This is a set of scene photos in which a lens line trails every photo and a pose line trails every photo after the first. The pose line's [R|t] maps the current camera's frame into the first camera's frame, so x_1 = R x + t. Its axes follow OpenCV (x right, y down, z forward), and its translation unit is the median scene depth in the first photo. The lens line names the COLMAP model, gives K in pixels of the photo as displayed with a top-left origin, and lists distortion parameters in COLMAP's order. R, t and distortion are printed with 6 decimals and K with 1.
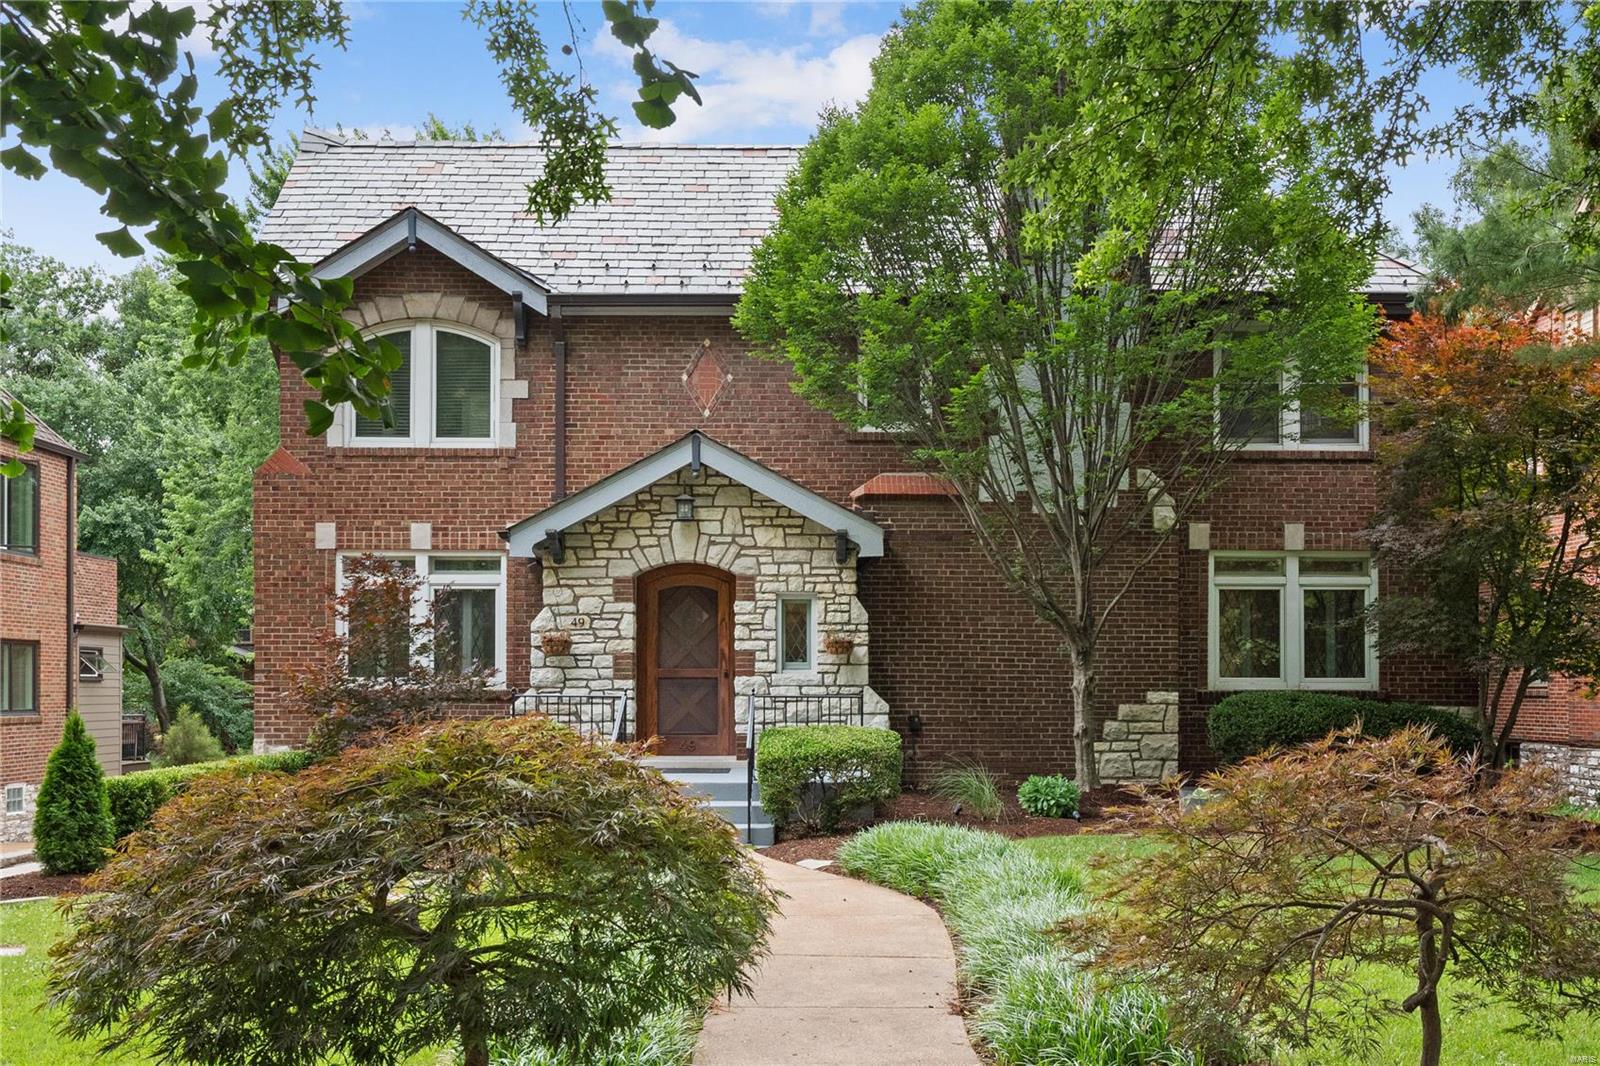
lens RADIAL K [[1664.2, 0, 800.6], [0, 1664.2, 536.4], [0, 0, 1]] dist [0.065632, 0.000000]
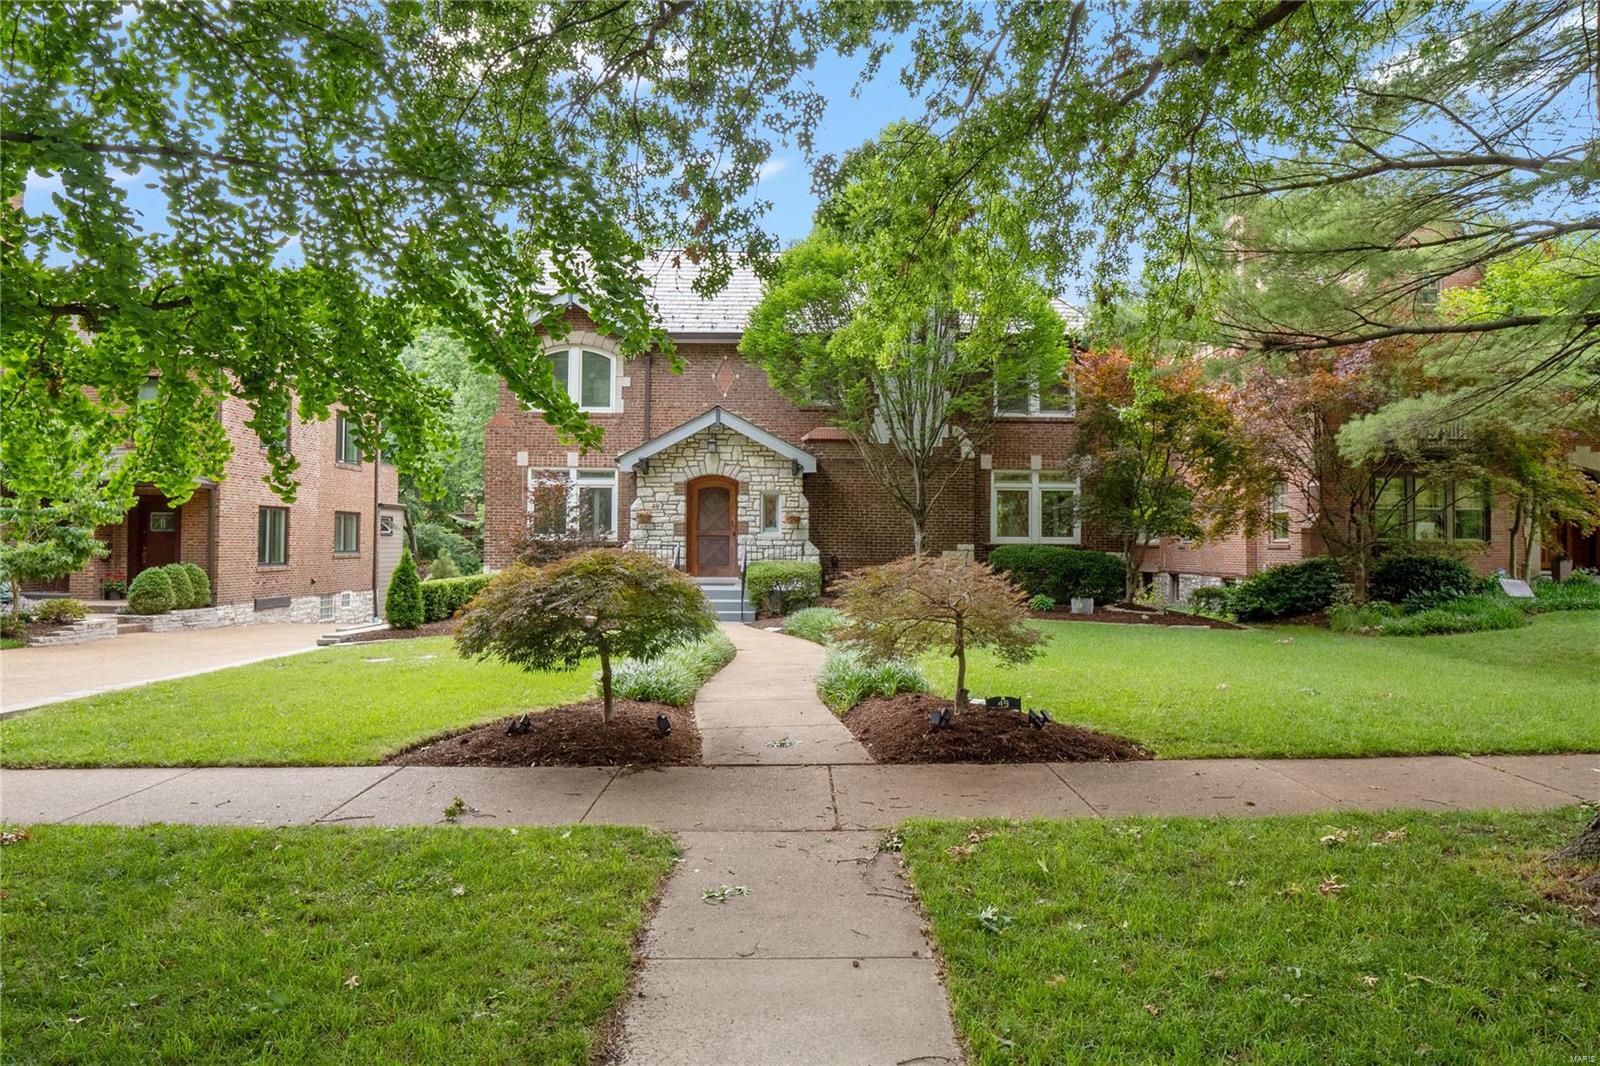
lens RADIAL K [[1008.3, 0, 810.1], [0, 1008.3, 433.7], [0, 0, 1]] dist [-0.002451, 0.000446]
pose [[0.999877, 0.006924, 0.014037, 0.025800], [-0.006677, 0.999824, -0.017553, -0.011640], [-0.014156, 0.017457, 0.999747, -0.151496]]
